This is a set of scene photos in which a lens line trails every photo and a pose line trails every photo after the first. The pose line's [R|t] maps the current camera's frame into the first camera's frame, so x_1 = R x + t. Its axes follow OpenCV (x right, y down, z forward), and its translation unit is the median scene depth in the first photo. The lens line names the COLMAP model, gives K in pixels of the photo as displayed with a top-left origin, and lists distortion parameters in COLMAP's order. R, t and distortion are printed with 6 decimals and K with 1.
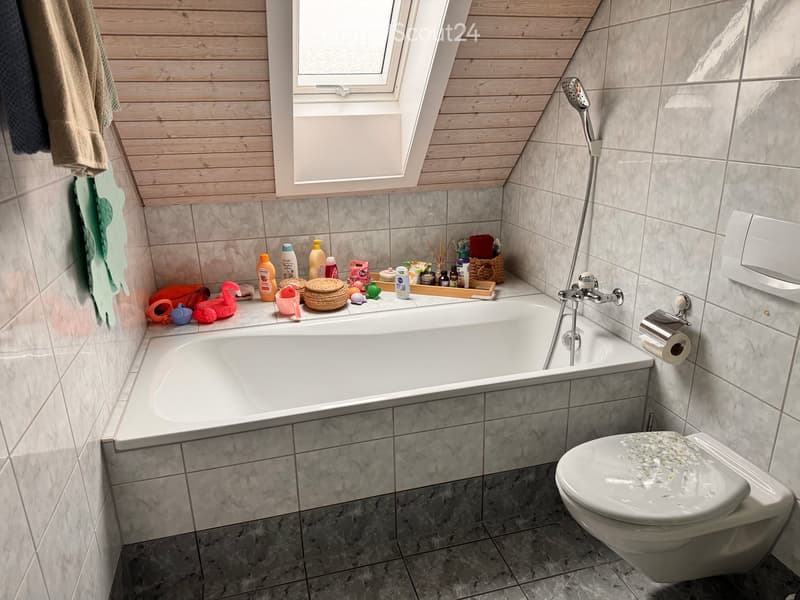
lens RADIAL K [[546.7, 0, 402.1], [0, 546.7, 297.4], [0, 0, 1]] dist [-0.001395, -0.014256]
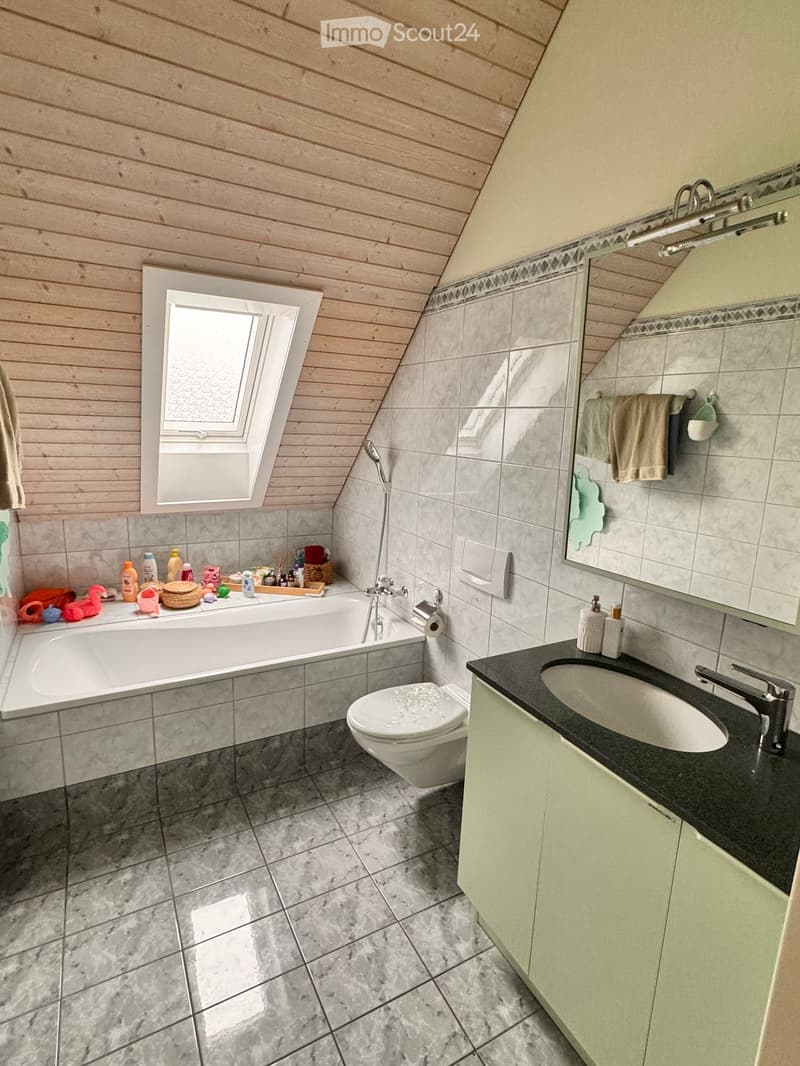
lens RADIAL K [[542.2, 0, 407.9], [0, 542.2, 531.7], [0, 0, 1]] dist [-0.018901, 0.004536]
pose [[0.968074, 0.009811, 0.250474, 0.053269], [0.020968, 0.992562, -0.119920, 0.011747], [-0.249787, 0.121344, 0.960668, -0.356669]]
